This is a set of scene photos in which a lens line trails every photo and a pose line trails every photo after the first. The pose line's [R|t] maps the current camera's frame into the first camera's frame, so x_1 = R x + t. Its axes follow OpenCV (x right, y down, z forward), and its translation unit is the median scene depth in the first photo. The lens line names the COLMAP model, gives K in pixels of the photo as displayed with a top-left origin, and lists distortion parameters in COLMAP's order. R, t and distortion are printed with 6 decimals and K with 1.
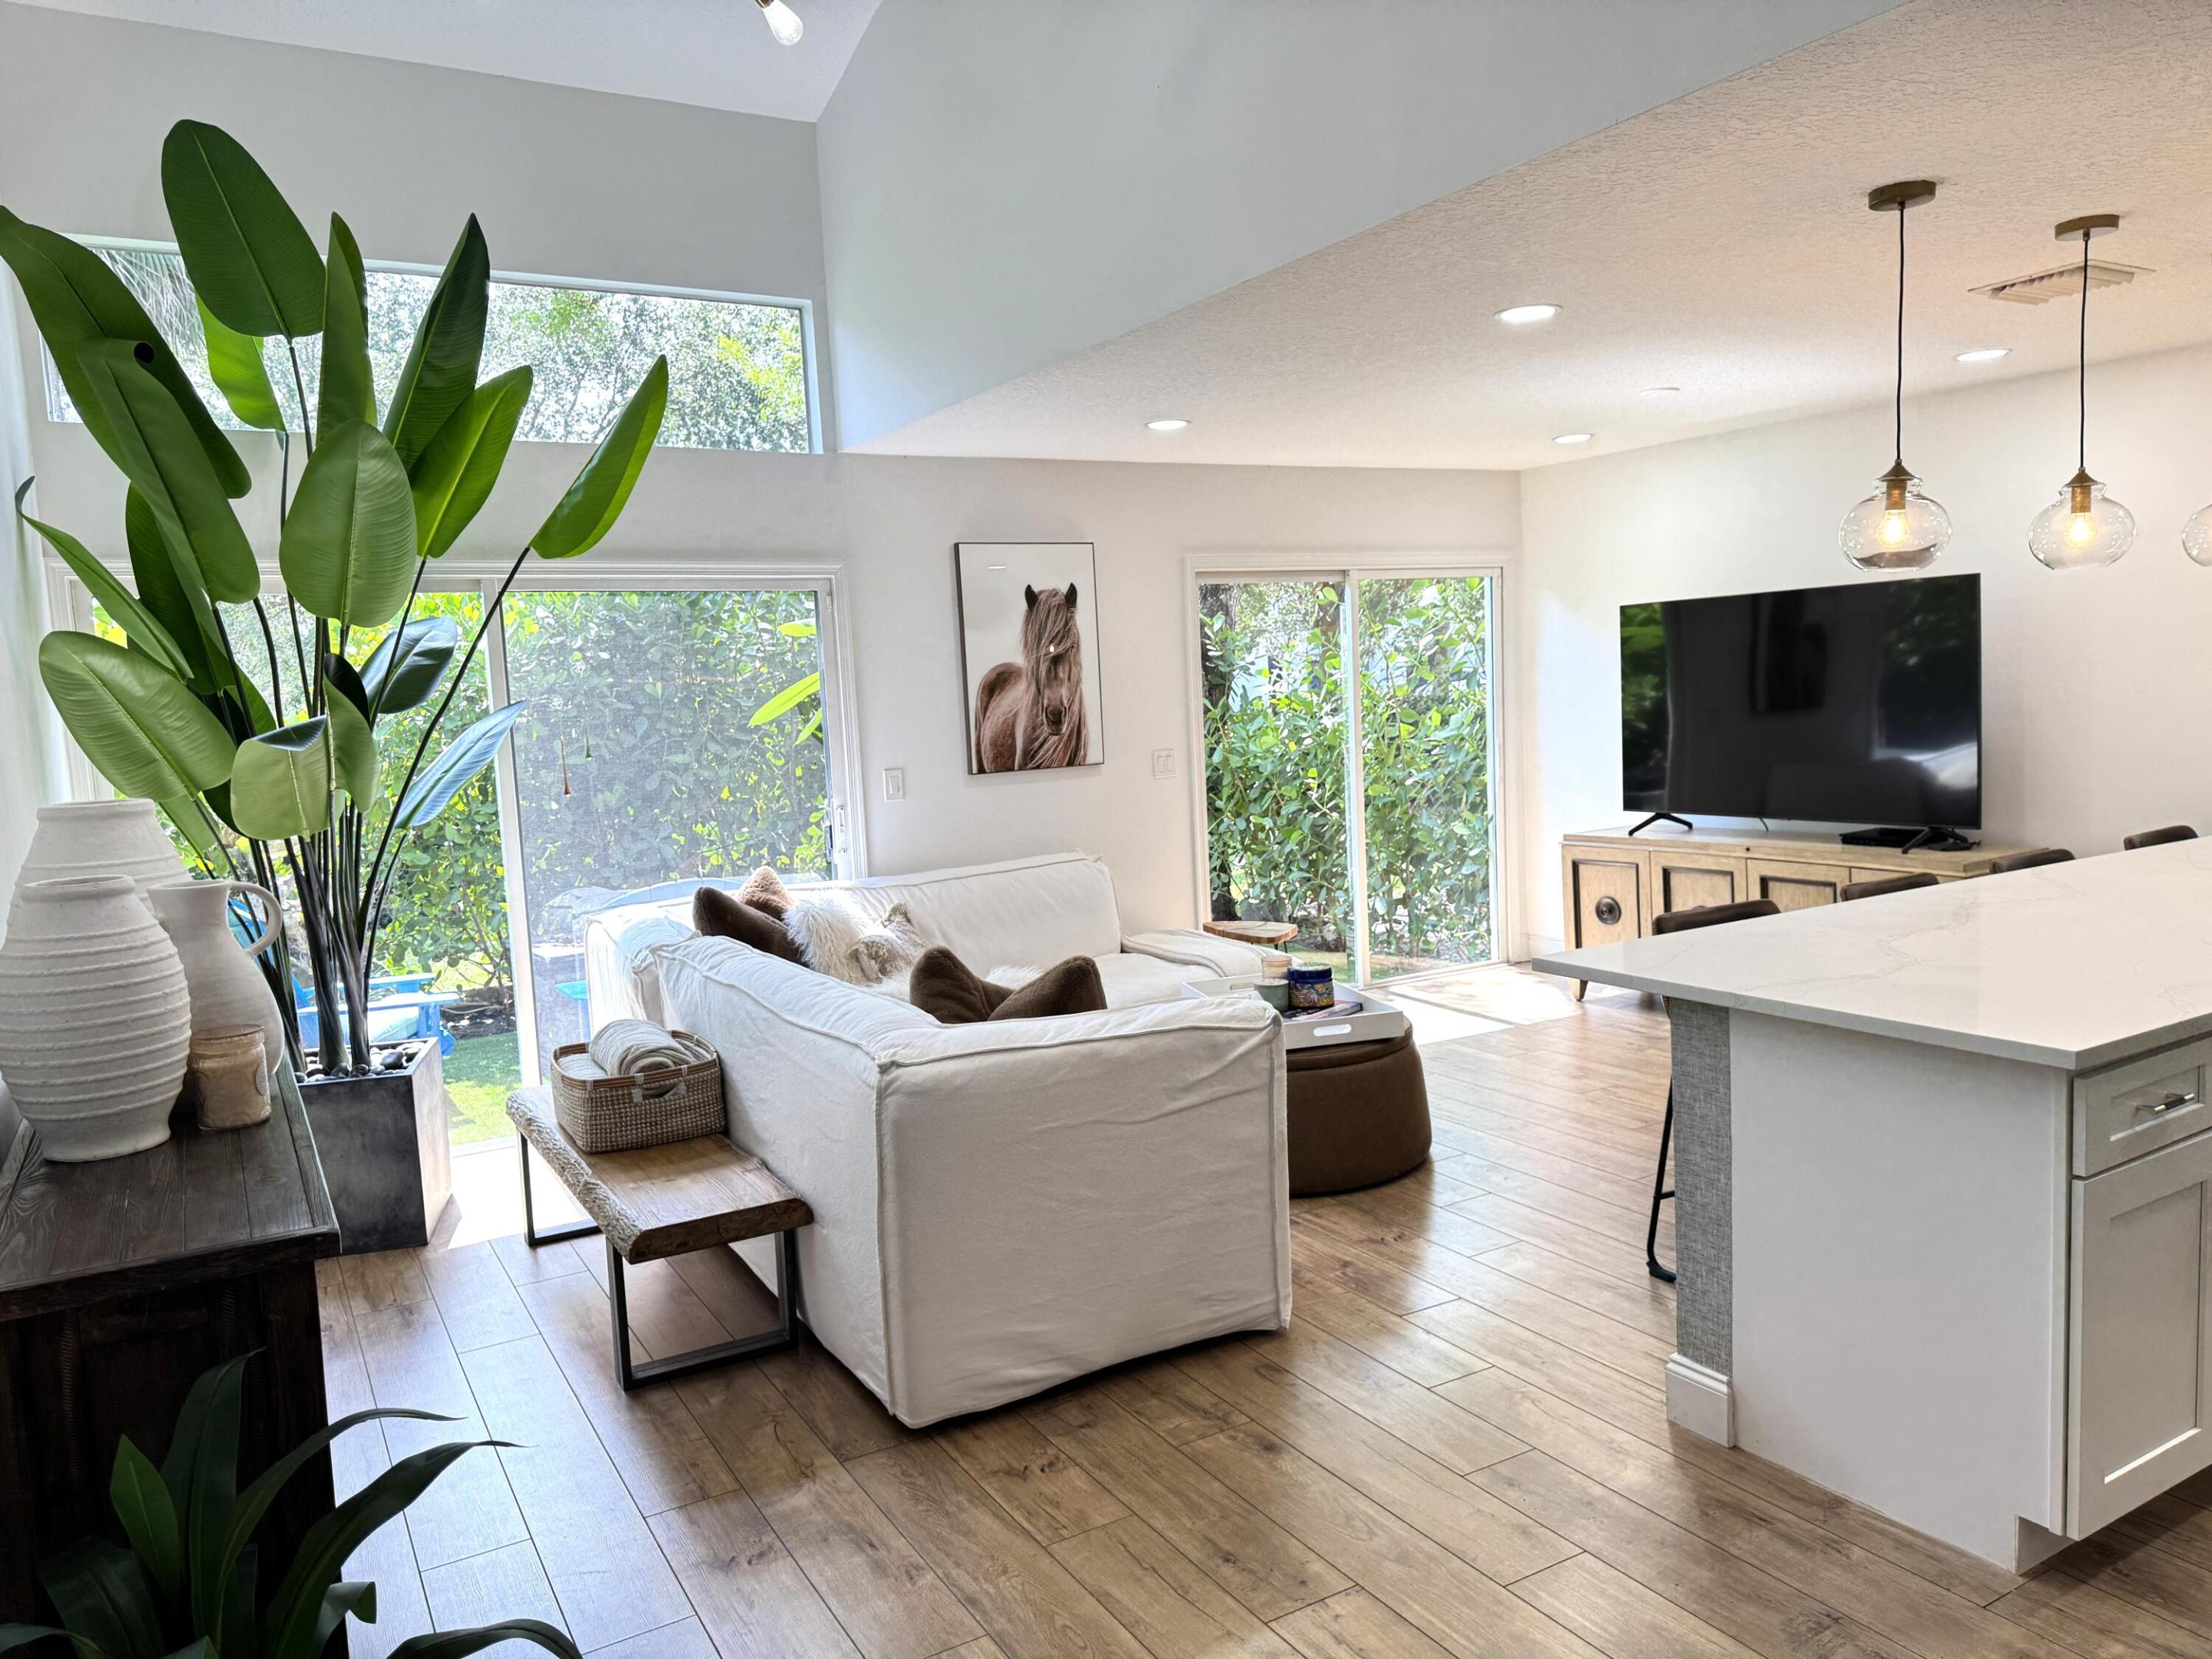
lens RADIAL K [[1537.5, 0, 1107.6], [0, 1537.5, 833.0], [0, 0, 1]] dist [0.079037, -0.094721]
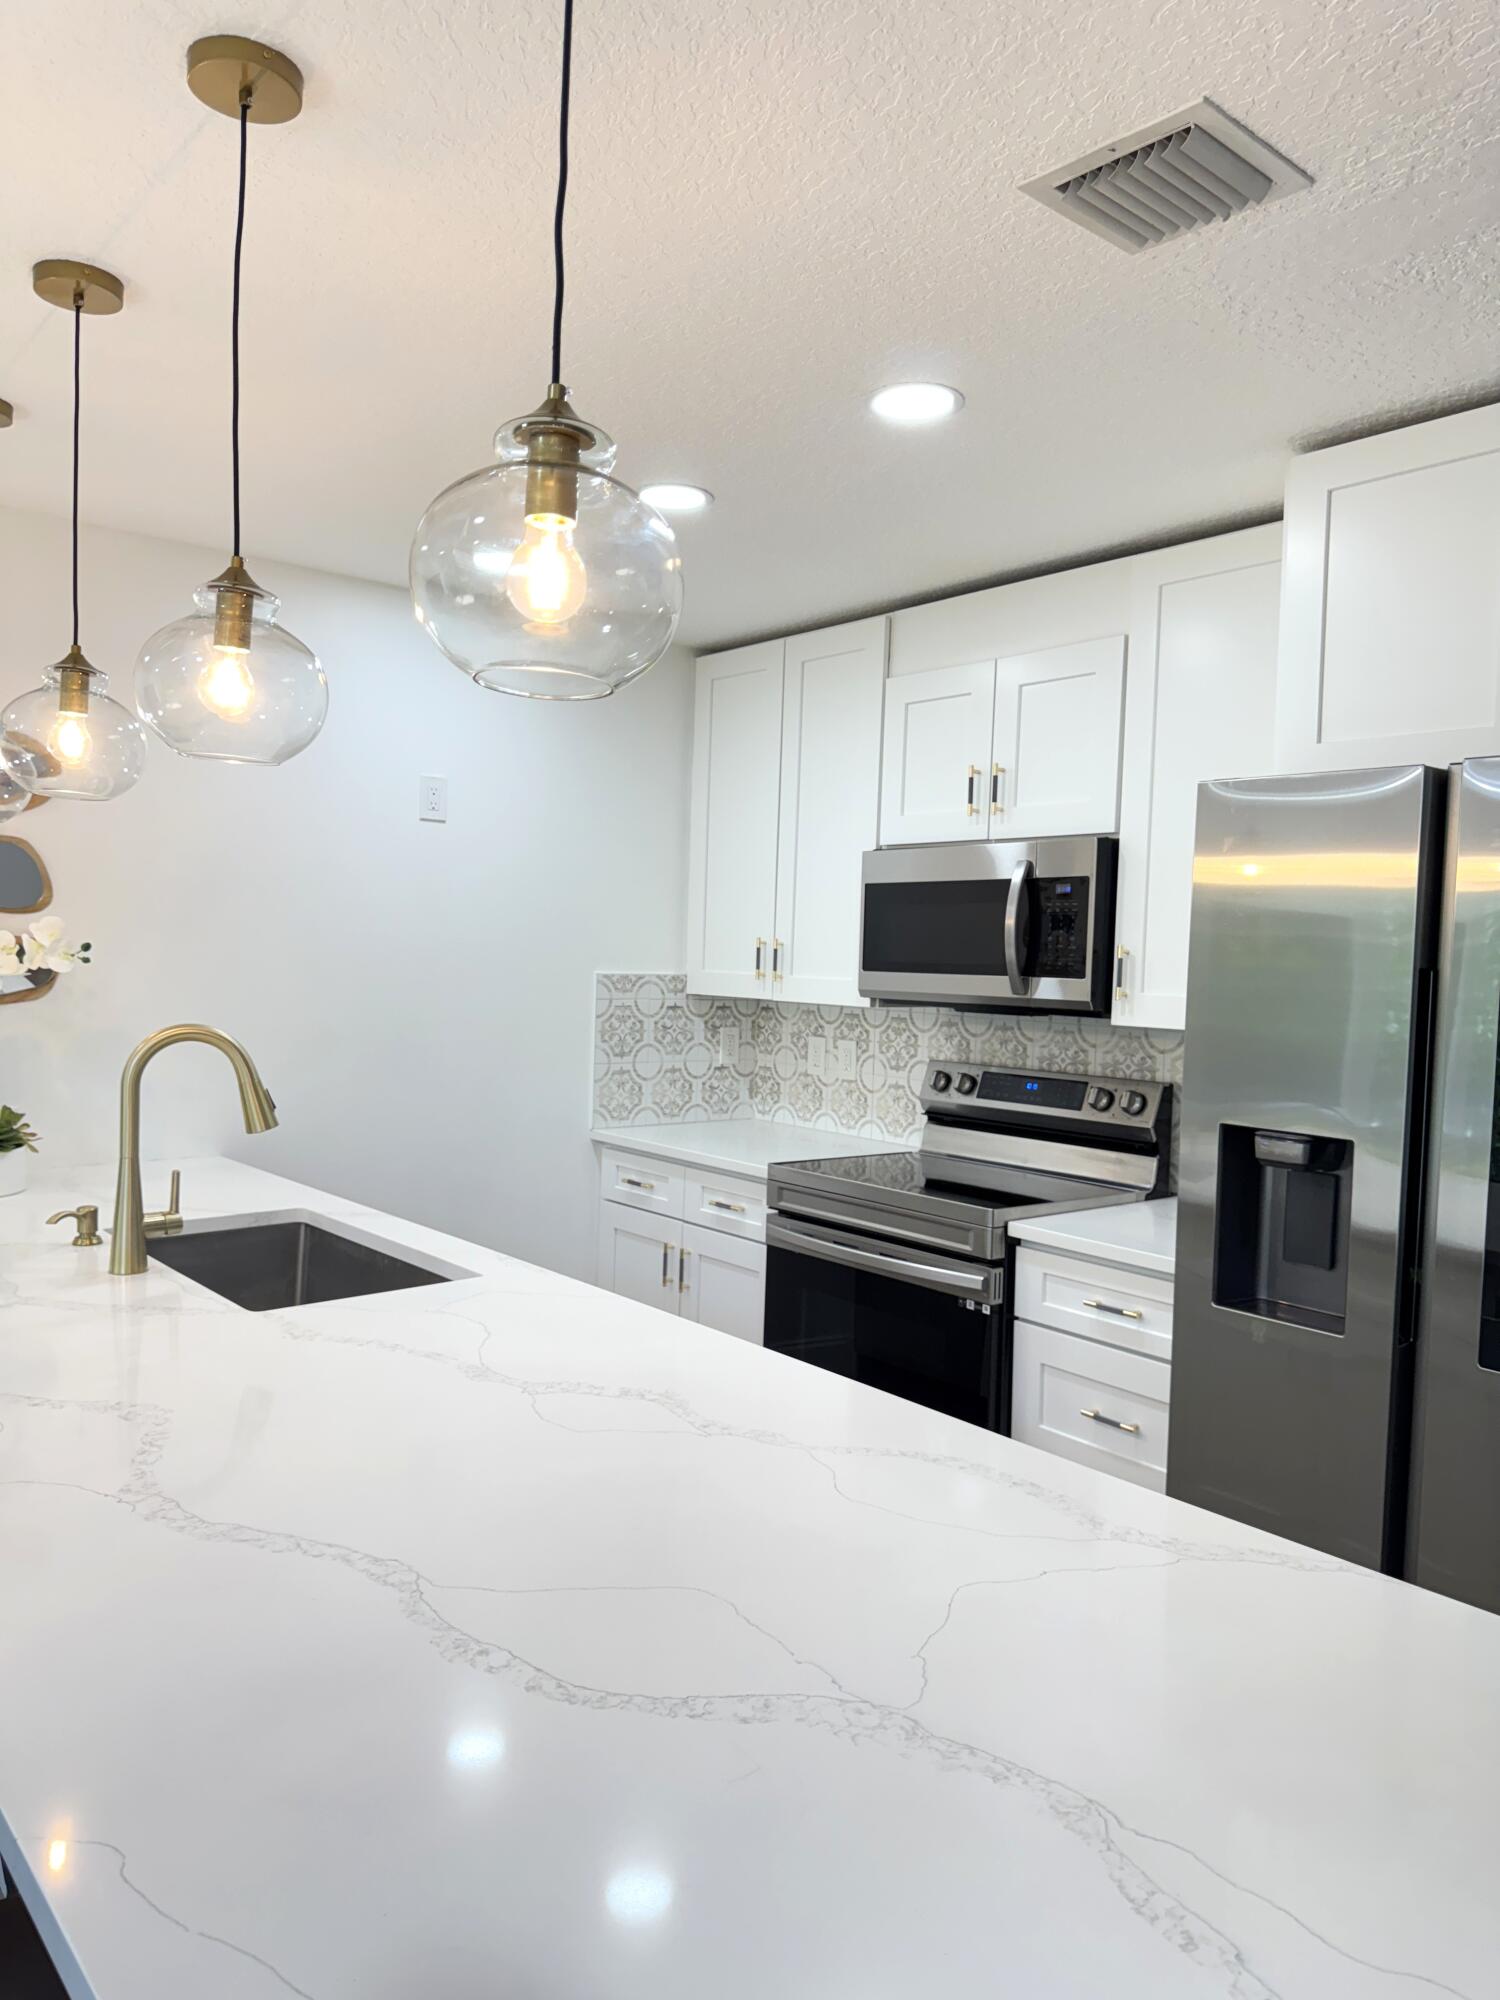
lens RADIAL K [[1390.1, 0, 743.0], [0, 1390.1, 998.1], [0, 0, 1]] dist [0.079037, -0.094721]
pose [[-0.168889, 0.010670, 0.985577, 0.133298], [0.076406, 0.997074, 0.002298, -0.073029], [-0.982669, 0.075692, -0.169210, 0.810452]]
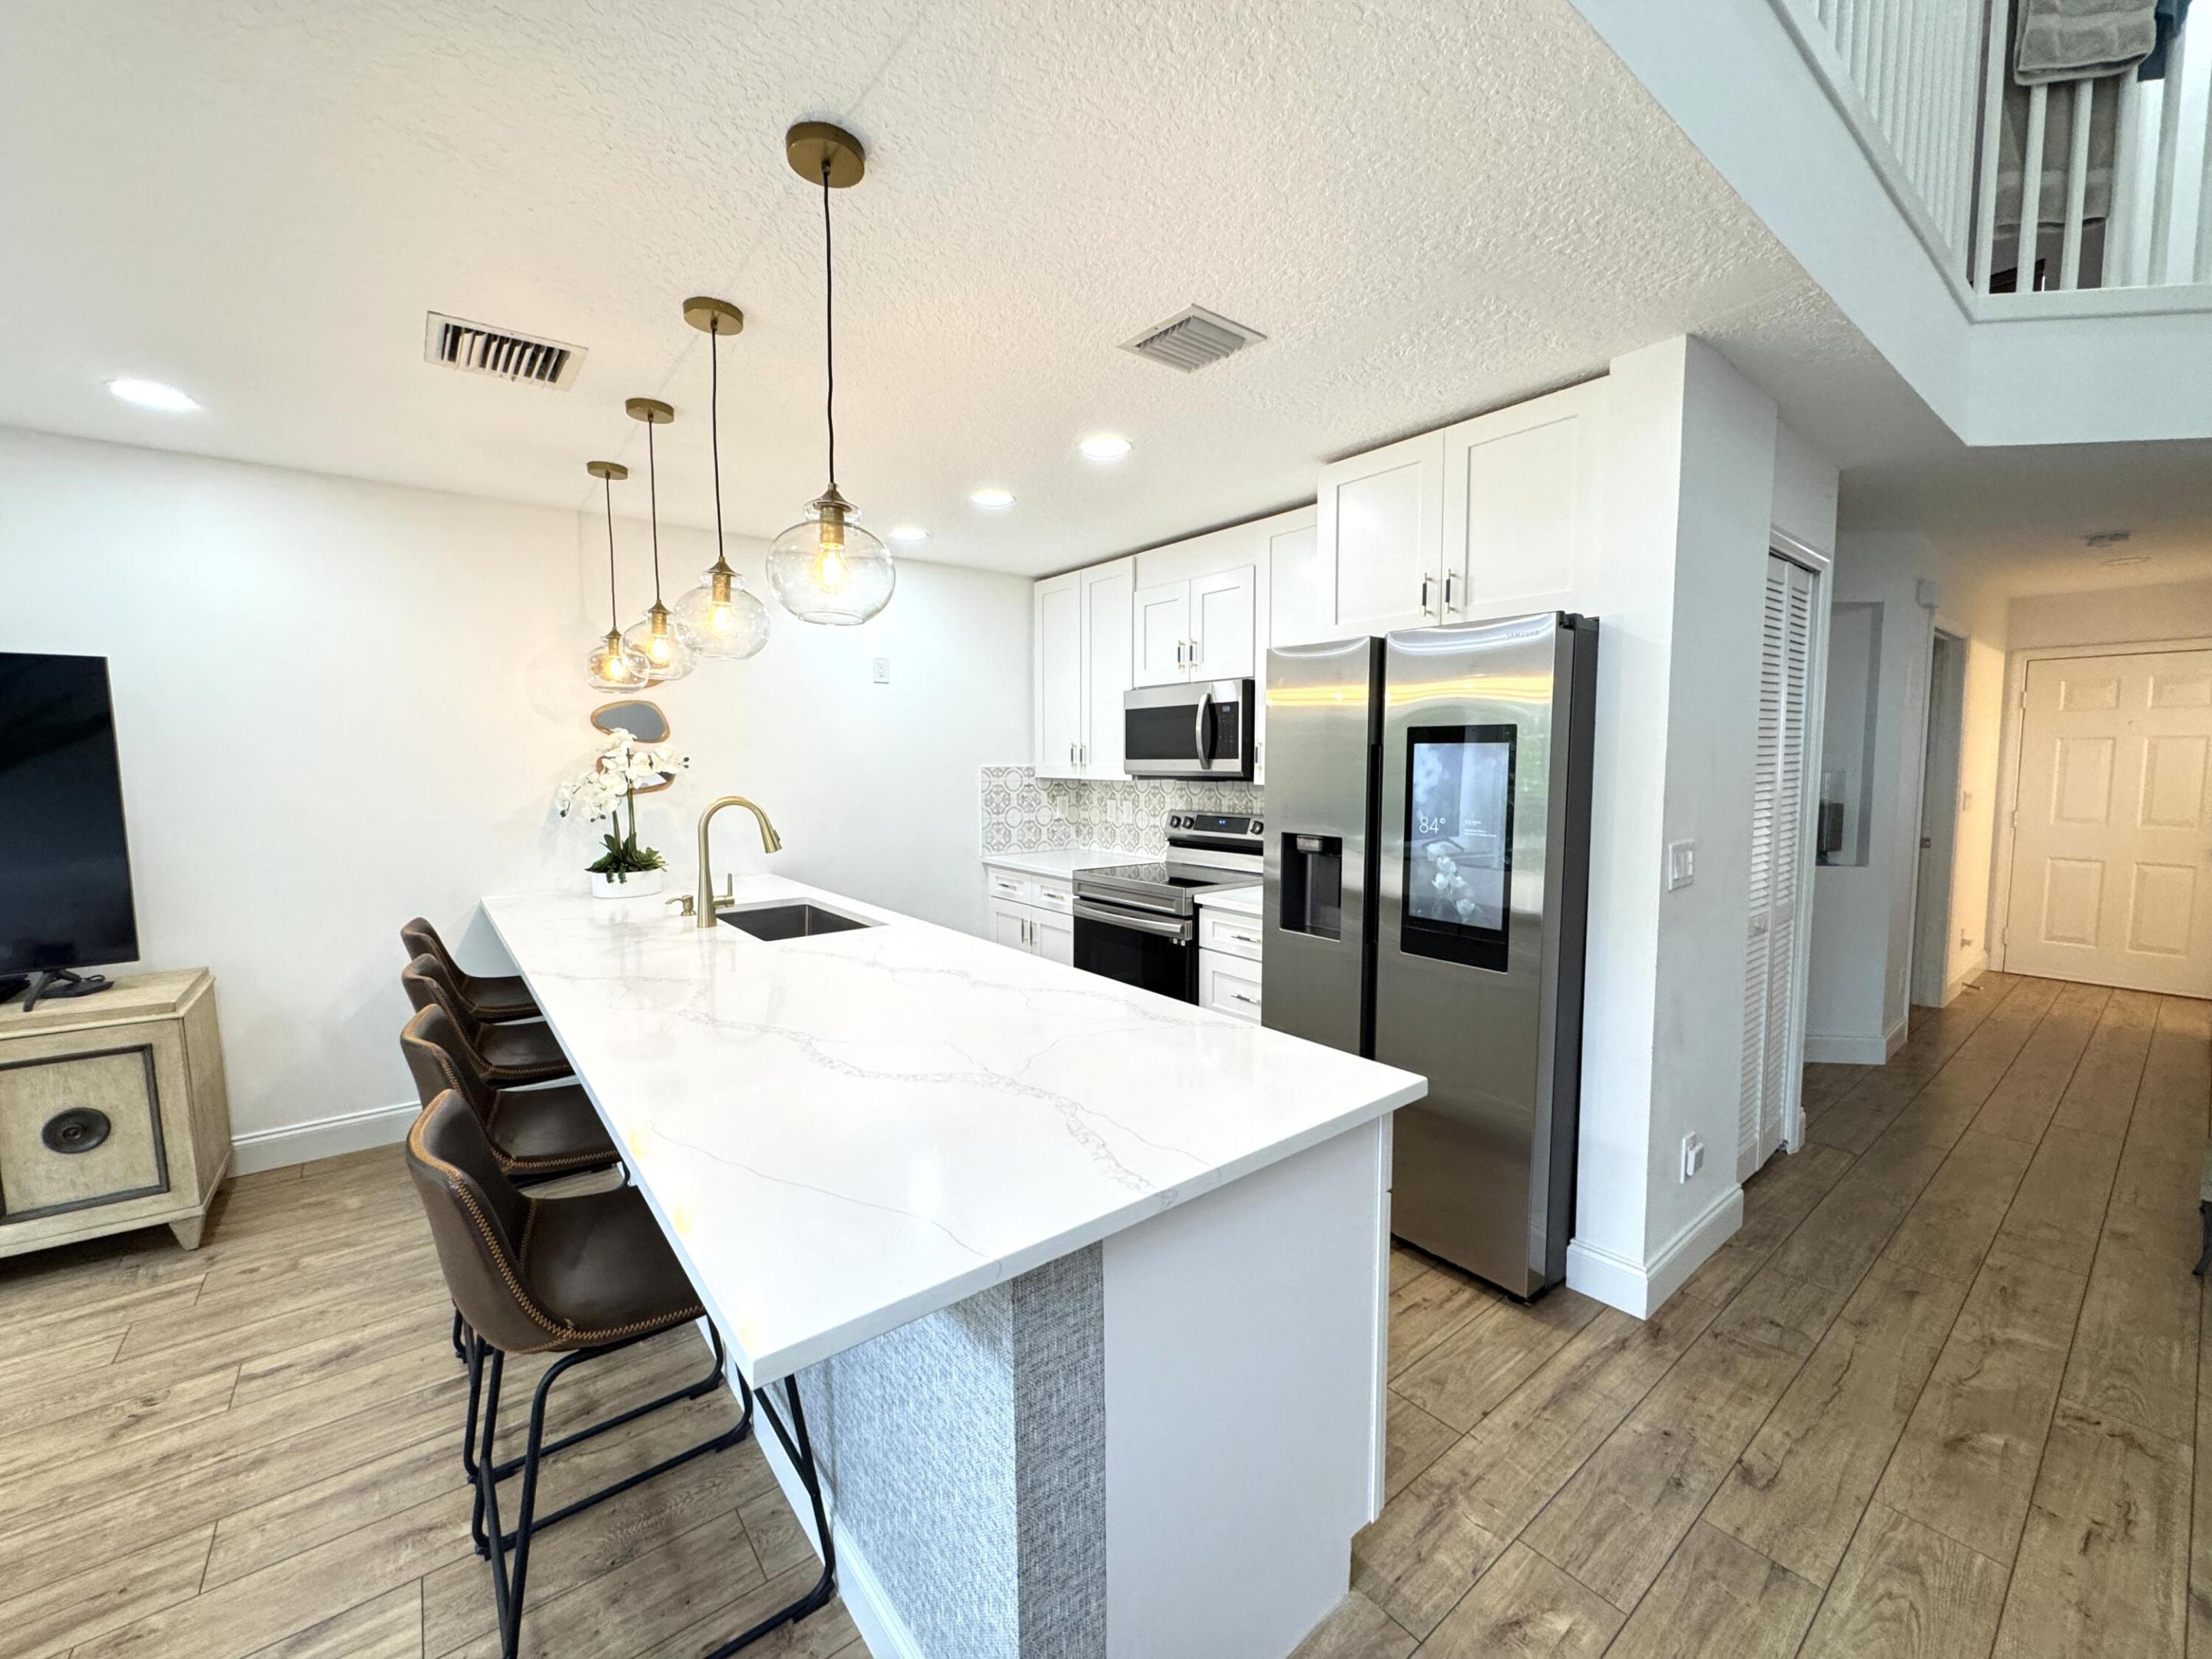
lens RADIAL K [[879.6, 0, 1106.2], [0, 879.6, 824.7], [0, 0, 1]] dist [-0.000674, 0.000073]
pose [[-0.143220, -0.027145, 0.989319, 0.019973], [0.107729, 0.993256, 0.042848, -0.053996], [-0.983810, 0.112715, -0.139330, 0.747591]]
